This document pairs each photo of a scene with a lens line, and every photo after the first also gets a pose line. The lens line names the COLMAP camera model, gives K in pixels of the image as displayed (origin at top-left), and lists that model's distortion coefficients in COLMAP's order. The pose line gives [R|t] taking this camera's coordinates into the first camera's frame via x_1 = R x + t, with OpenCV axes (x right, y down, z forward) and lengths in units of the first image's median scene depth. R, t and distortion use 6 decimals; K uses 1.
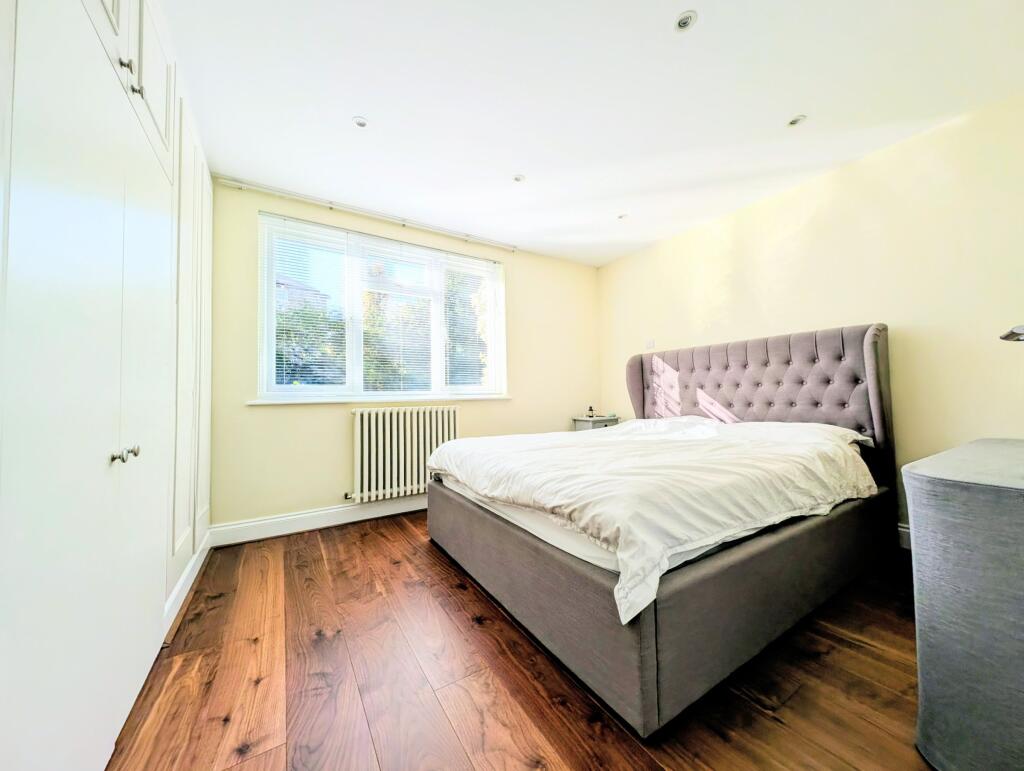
lens RADIAL K [[363.9, 0, 512.2], [0, 363.9, 383.4], [0, 0, 1]] dist [0.000736, 0.000043]
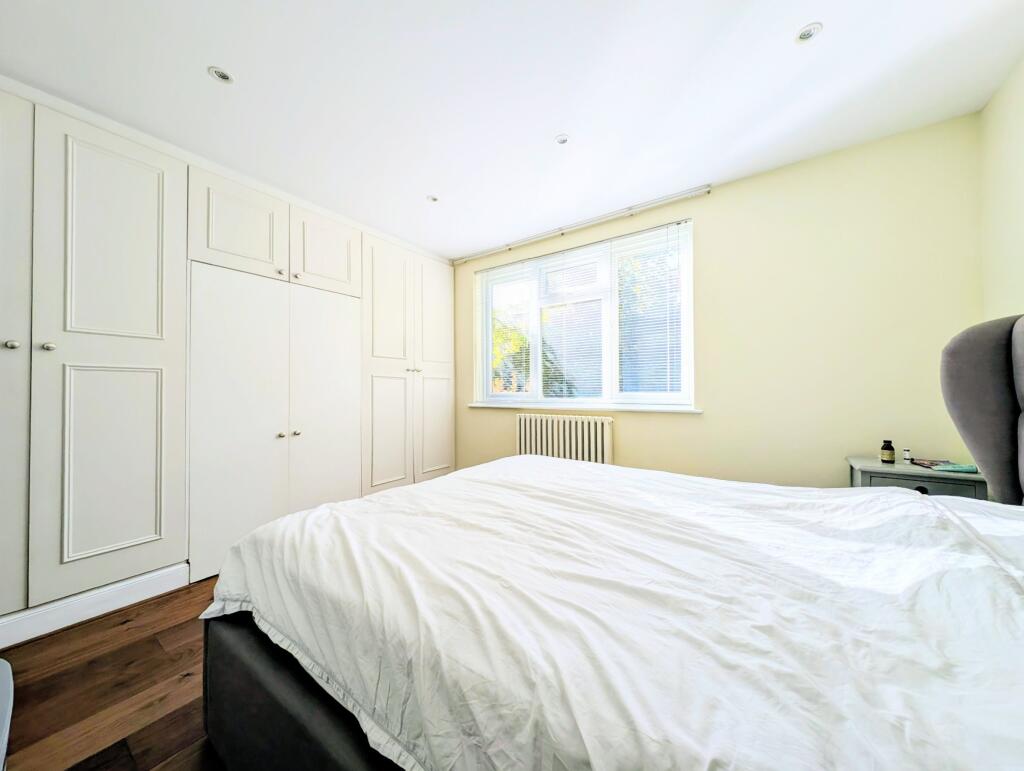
lens RADIAL K [[363.9, 0, 512.2], [0, 363.9, 383.4], [0, 0, 1]] dist [0.000736, 0.000043]
pose [[0.386604, -0.001581, -0.922244, 0.665897], [0.032356, 0.999406, 0.011851, -0.044897], [0.921678, -0.034422, 0.386426, 0.544847]]
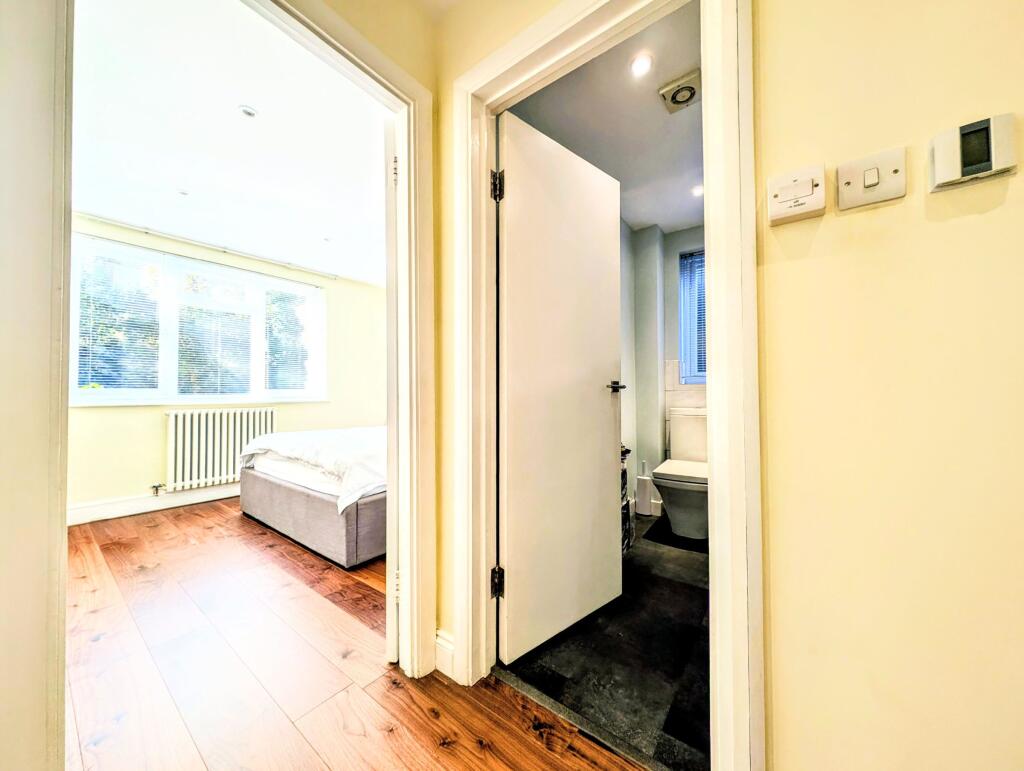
lens RADIAL K [[362.1, 0, 508.1], [0, 362.1, 387.8], [0, 0, 1]] dist [-0.001018, 0.000108]
pose [[0.934285, 0.021265, 0.355892, 0.169269], [-0.028015, 0.999512, 0.013824, -0.050040], [-0.355424, -0.022886, 0.934425, -0.467970]]
